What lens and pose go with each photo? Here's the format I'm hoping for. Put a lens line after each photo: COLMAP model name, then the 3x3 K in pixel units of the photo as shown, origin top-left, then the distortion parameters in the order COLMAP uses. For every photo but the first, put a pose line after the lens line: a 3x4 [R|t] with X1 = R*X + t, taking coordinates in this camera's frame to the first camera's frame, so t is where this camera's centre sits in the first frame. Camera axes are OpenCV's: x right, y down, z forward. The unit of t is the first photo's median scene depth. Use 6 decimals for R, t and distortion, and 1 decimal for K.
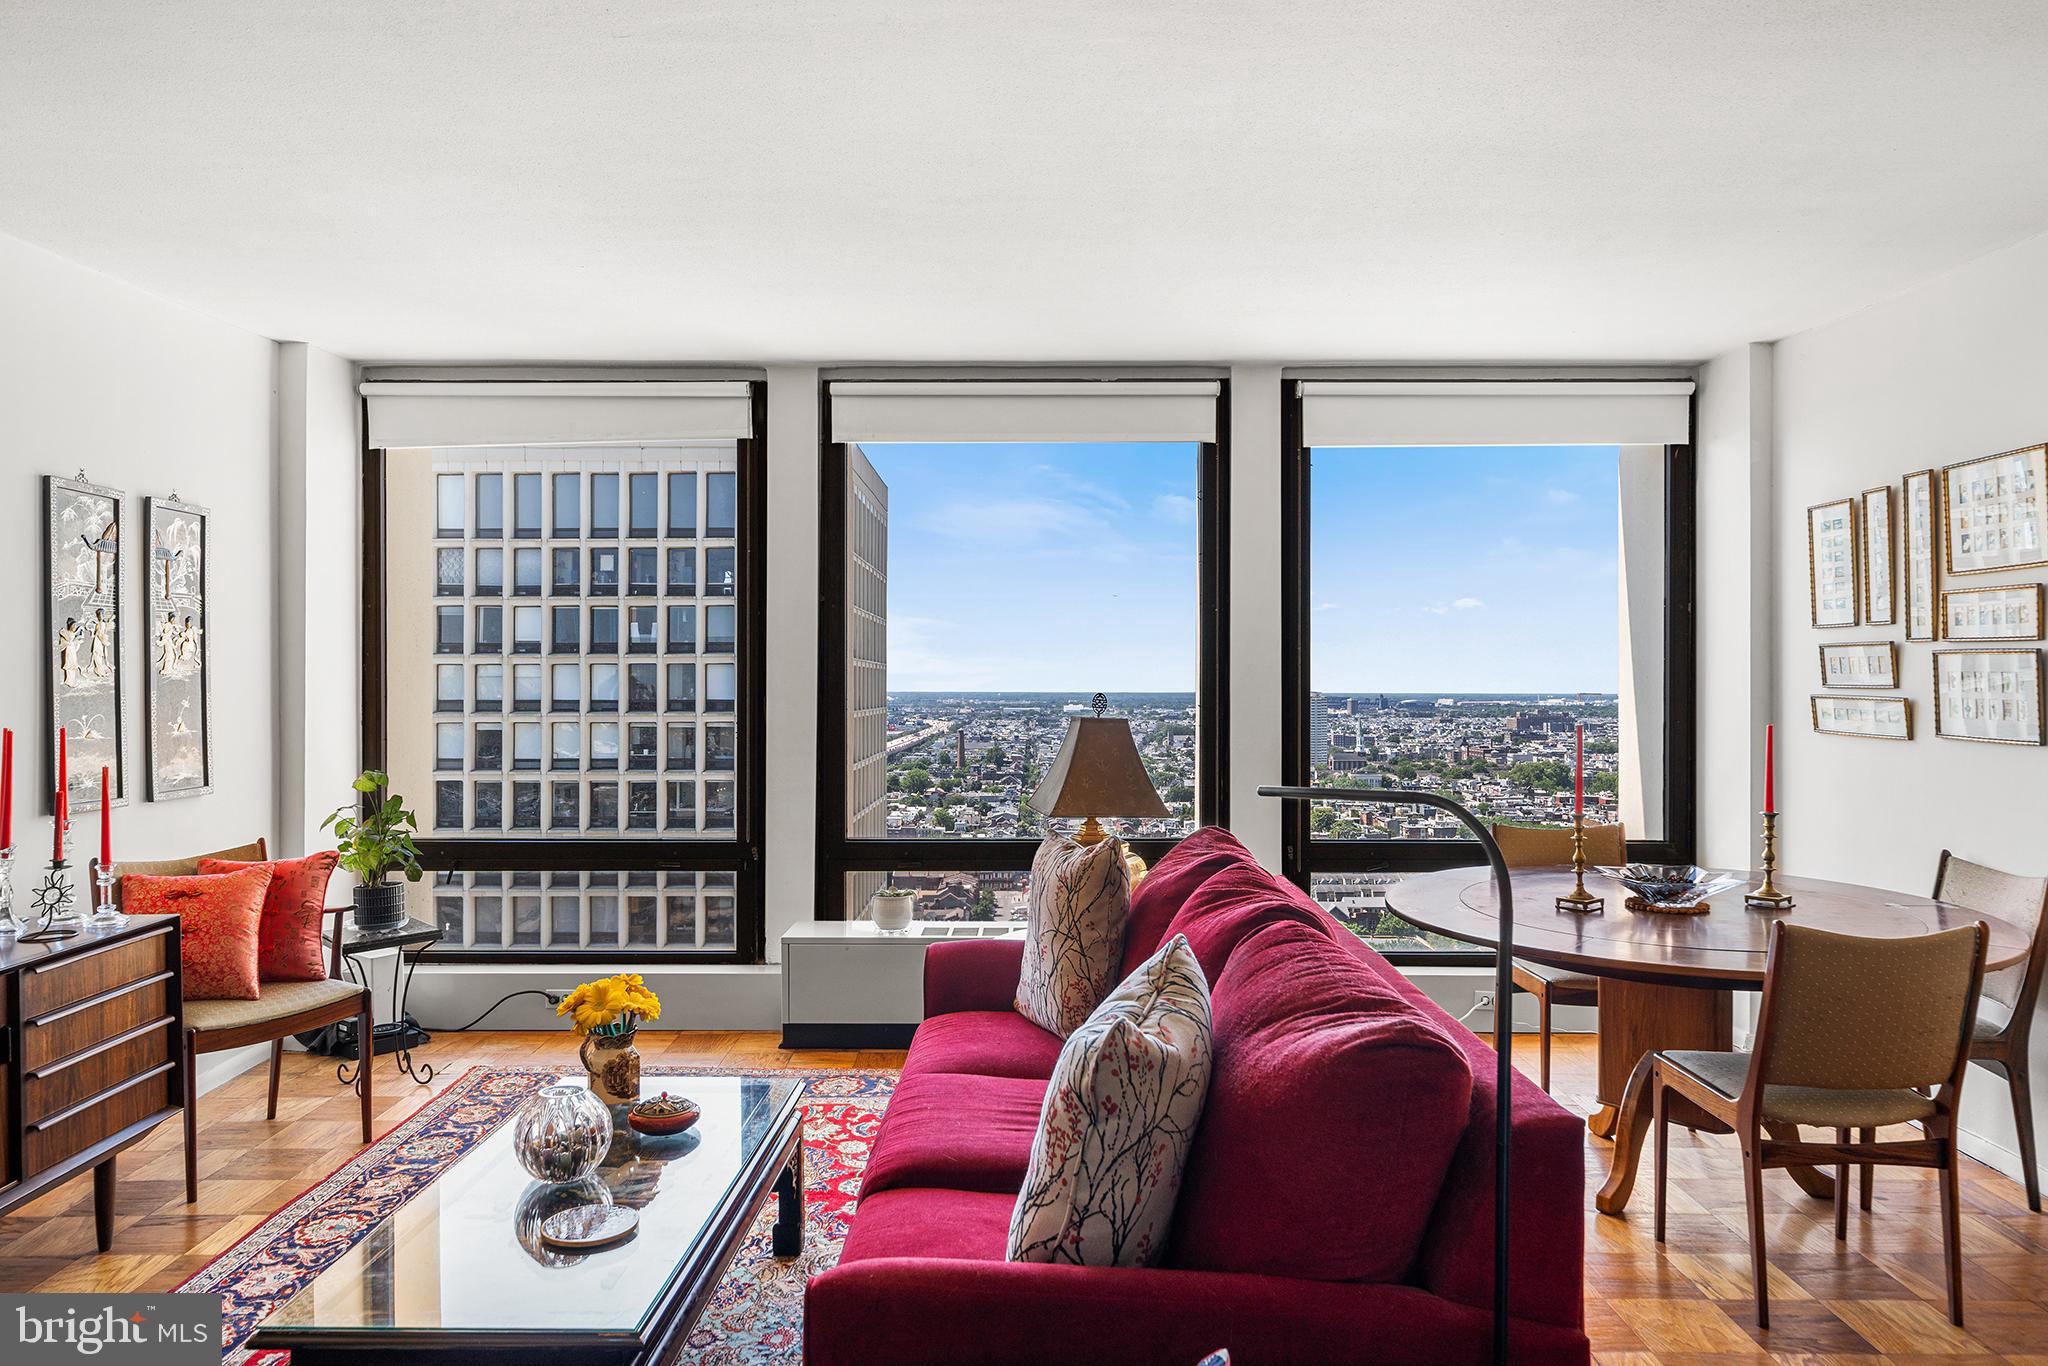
lens RADIAL K [[1373.2, 0, 1024.0], [0, 1373.2, 683.0], [0, 0, 1]] dist [0.001399, 0.002034]
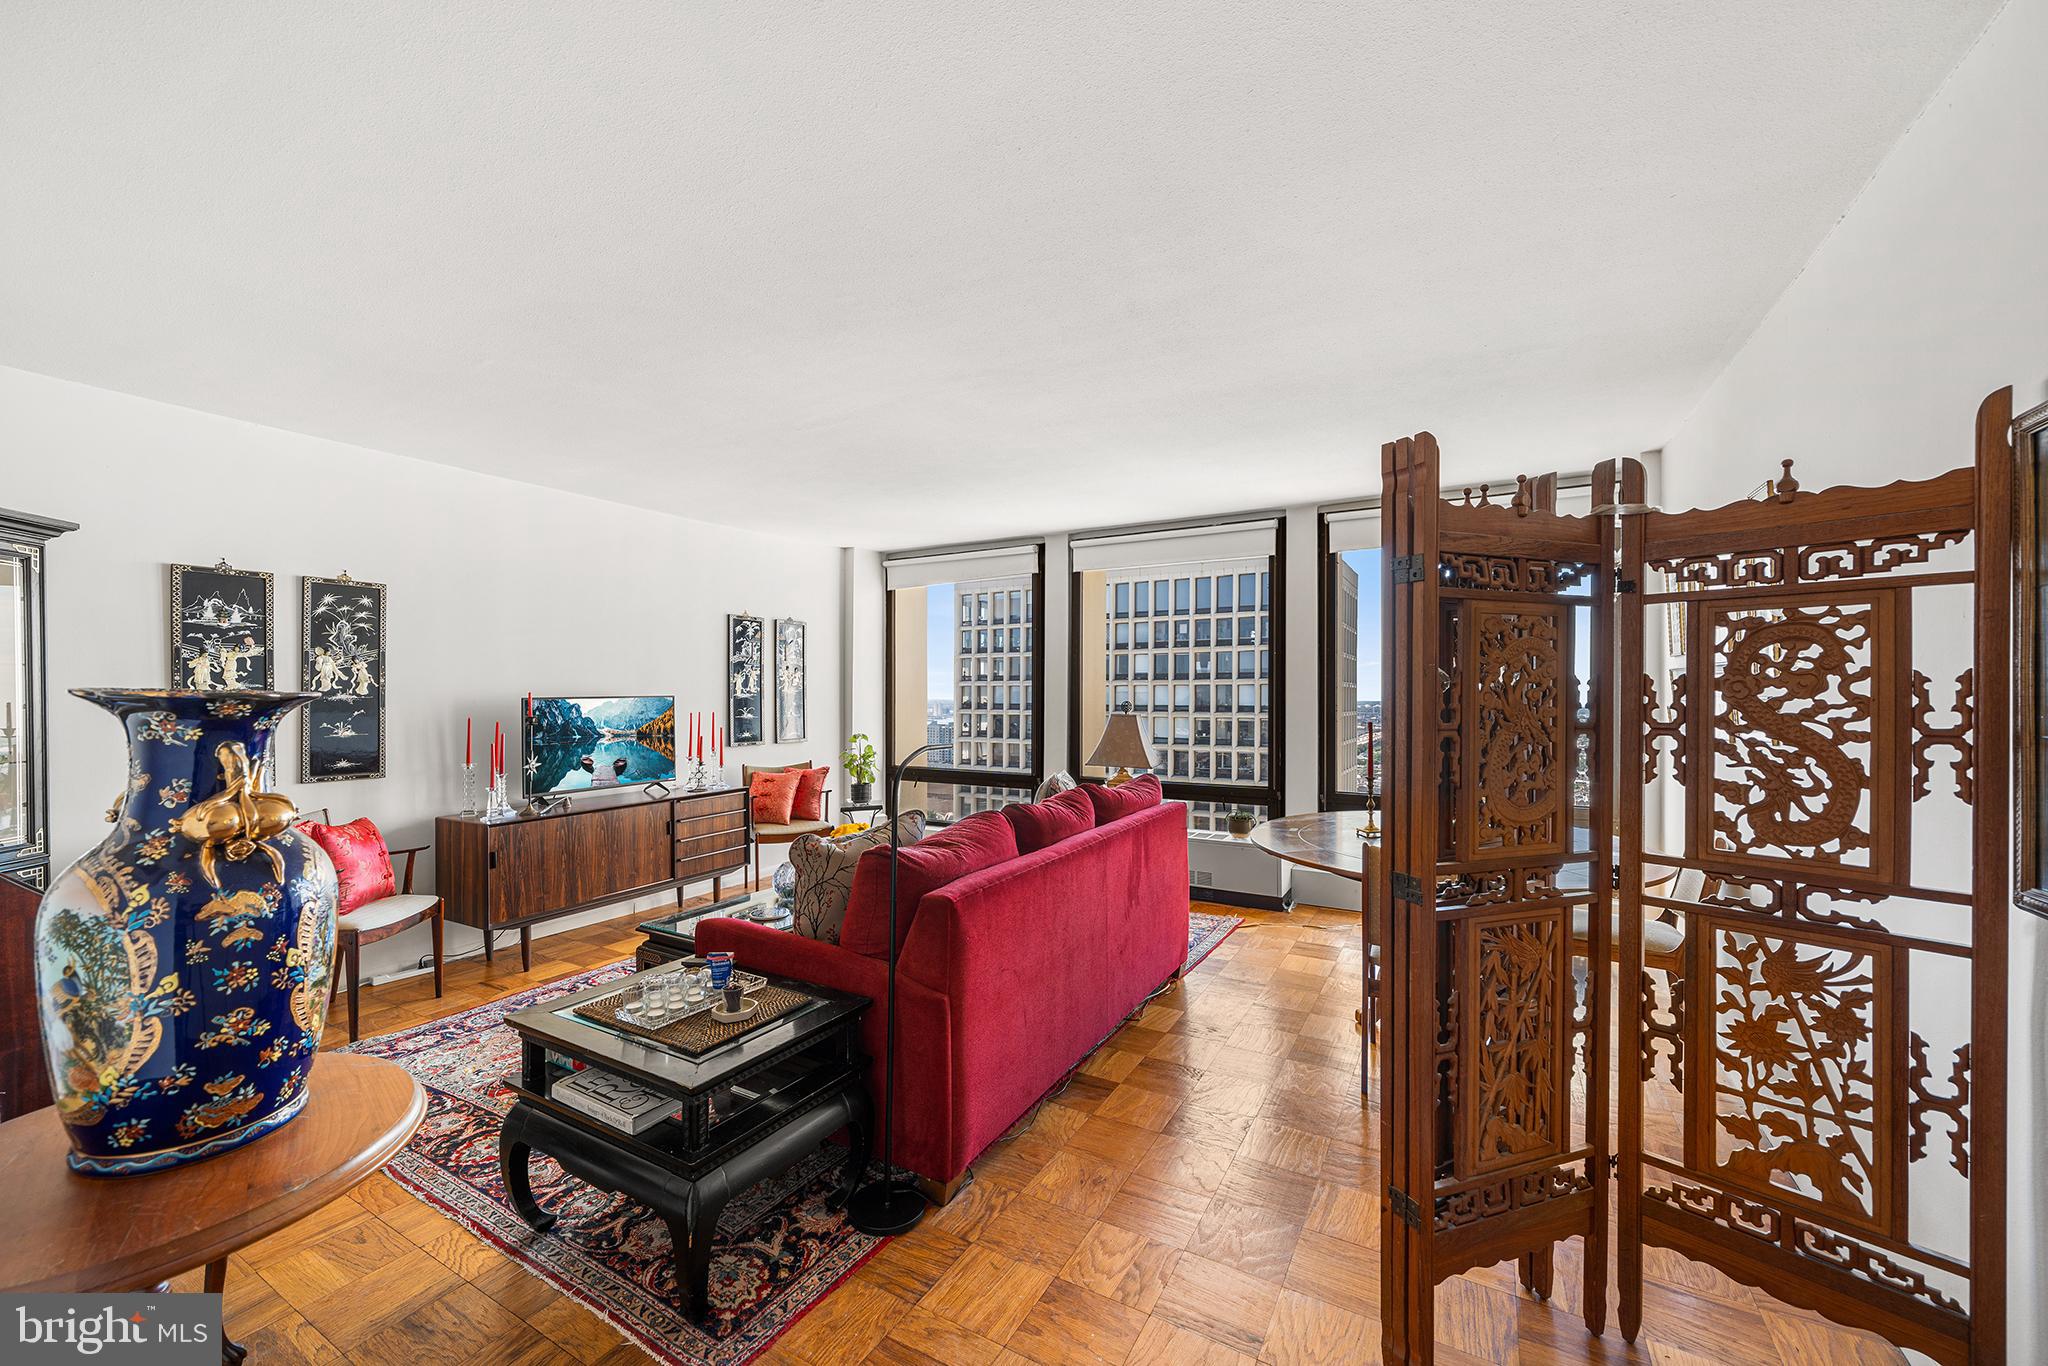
lens RADIAL K [[791.8, 0, 1021.8], [0, 791.8, 690.2], [0, 0, 1]] dist [-0.001520, -0.000401]
pose [[0.867035, -0.001946, -0.498243, 0.356083], [-0.001610, 0.999976, -0.006708, 0.000289], [0.498244, 0.006618, 0.867012, -0.006491]]
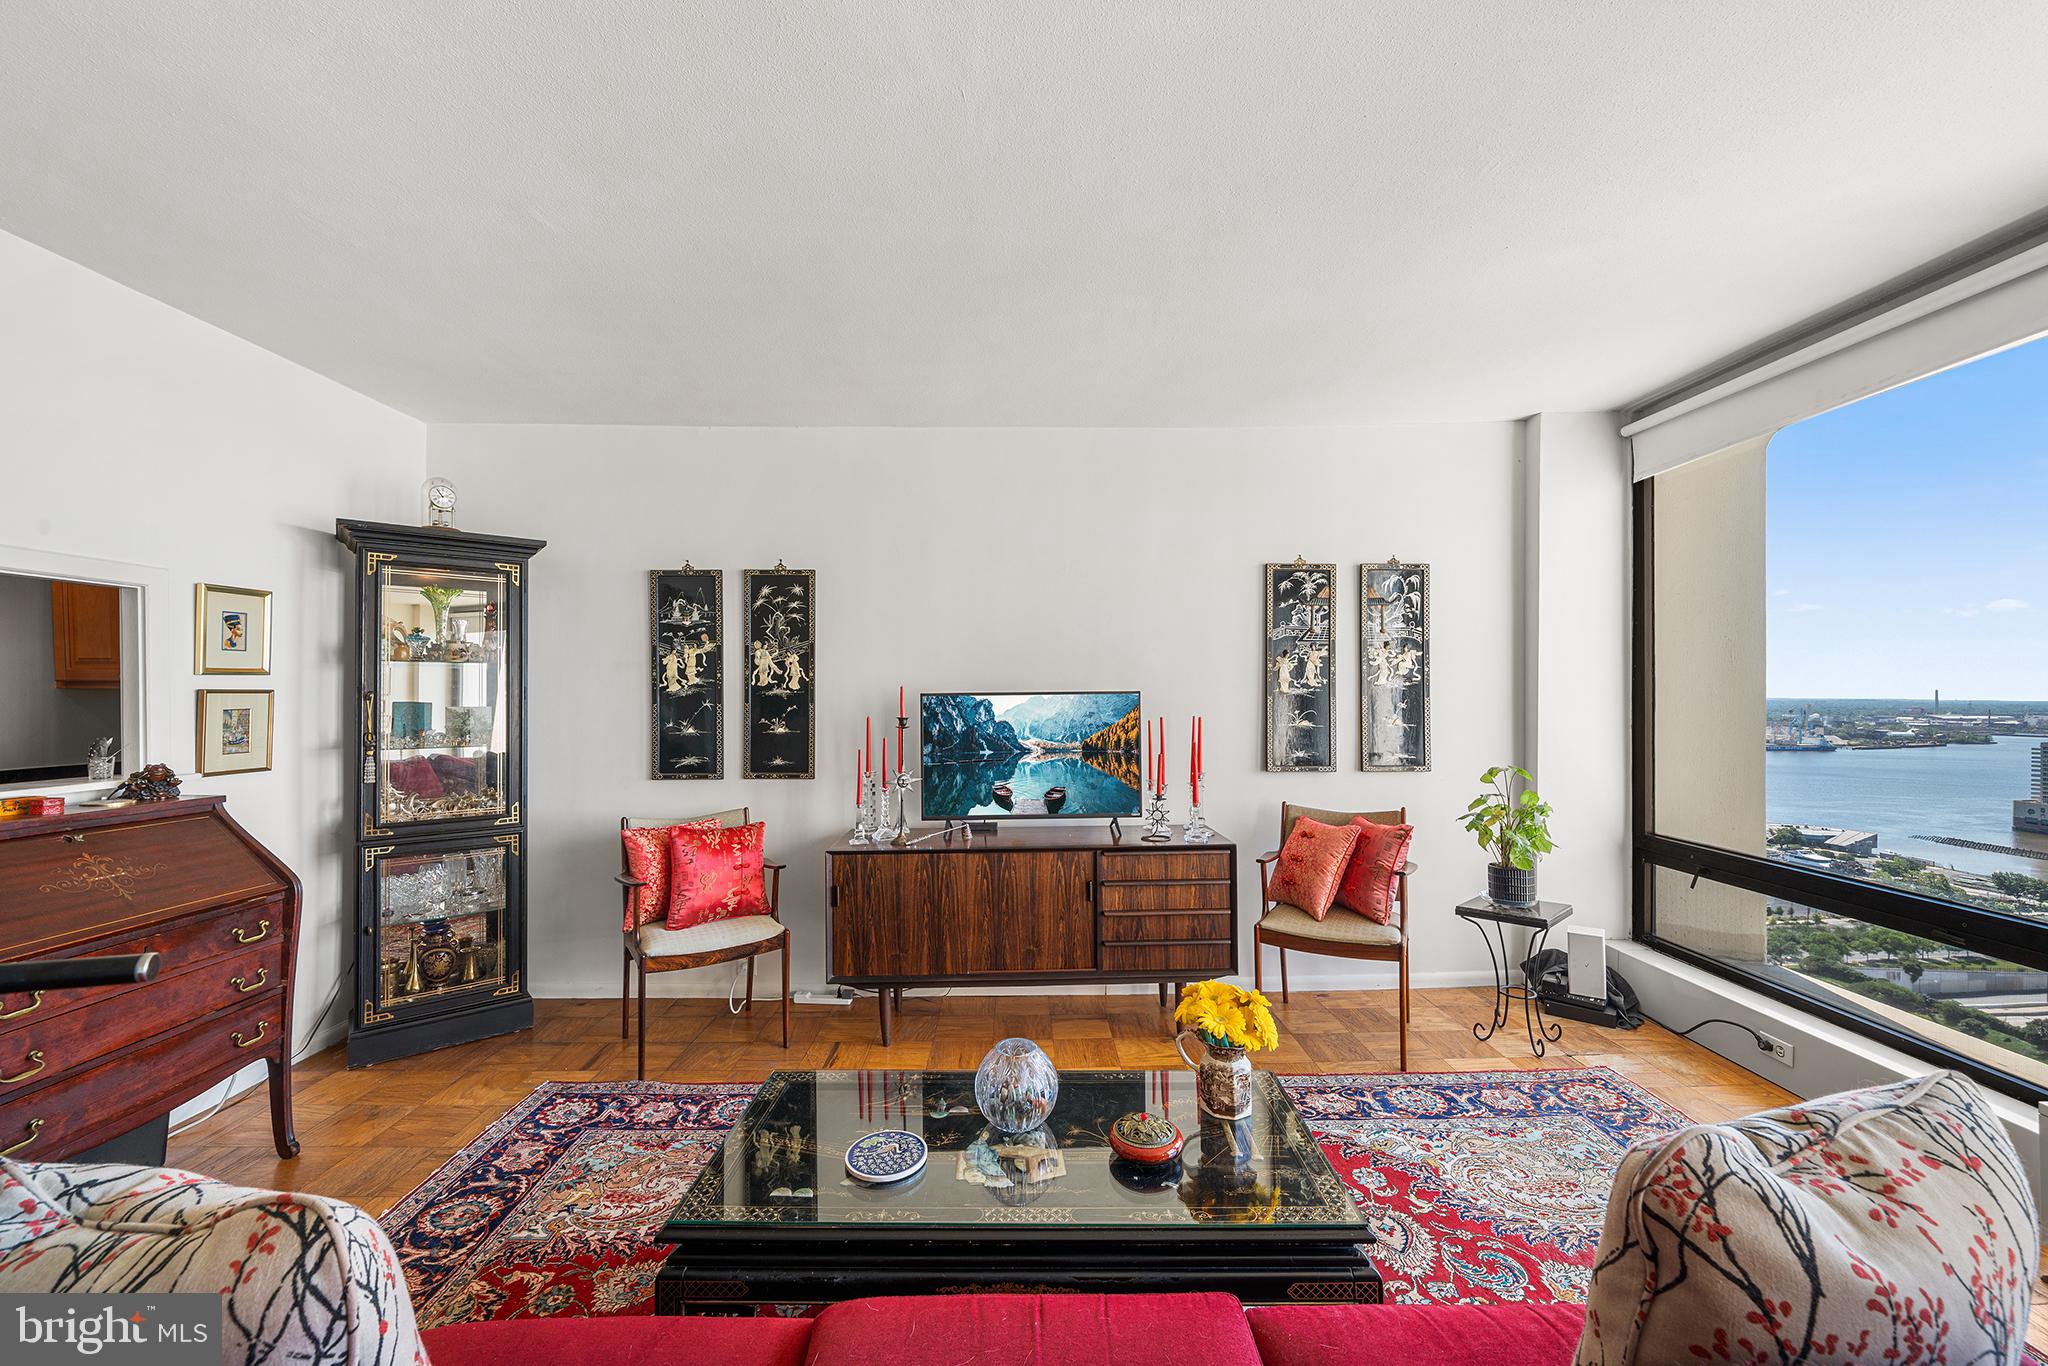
lens RADIAL K [[785.1, 0, 1027.2], [0, 785.1, 689.8], [0, 0, 1]] dist [-0.002045, -0.000103]
pose [[0.015114, -0.001215, -0.999885, 0.157134], [-0.003274, 0.999994, -0.001264, 0.000990], [0.999880, 0.003293, 0.015110, 0.497659]]
